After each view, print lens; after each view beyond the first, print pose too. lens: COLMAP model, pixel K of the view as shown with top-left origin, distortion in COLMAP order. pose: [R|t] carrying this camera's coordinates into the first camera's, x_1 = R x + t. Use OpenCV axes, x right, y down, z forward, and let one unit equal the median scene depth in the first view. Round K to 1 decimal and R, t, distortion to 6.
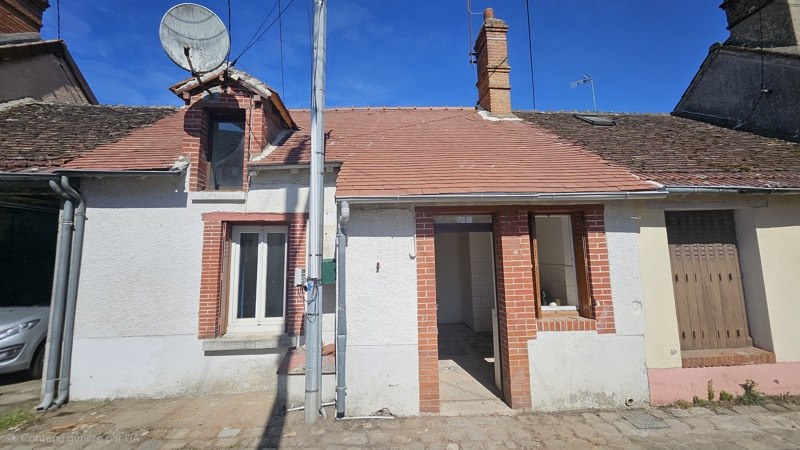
lens RADIAL K [[317.8, 0, 400.0], [0, 317.8, 225.0], [0, 0, 1]] dist [-0.006772, 0.000107]
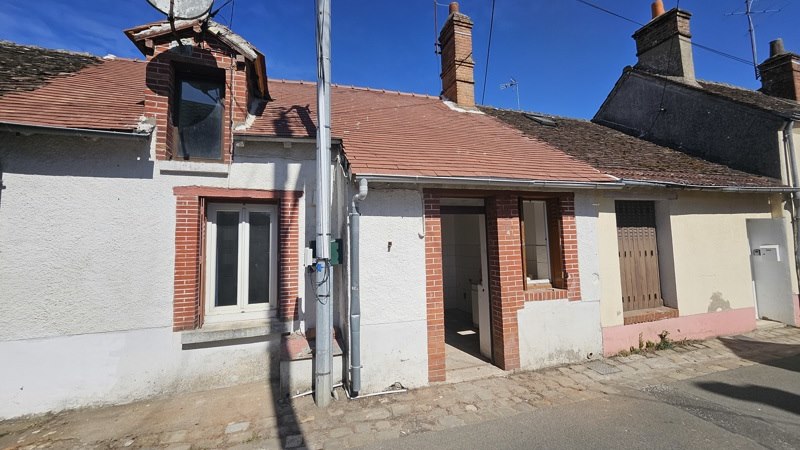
lens RADIAL K [[317.8, 0, 400.0], [0, 317.8, 225.0], [0, 0, 1]] dist [-0.006772, 0.000107]
pose [[0.967755, 0.011126, 0.251649, -0.264625], [-0.020537, 0.999183, 0.034804, 0.026157], [-0.251056, -0.038850, 0.967193, 0.017797]]
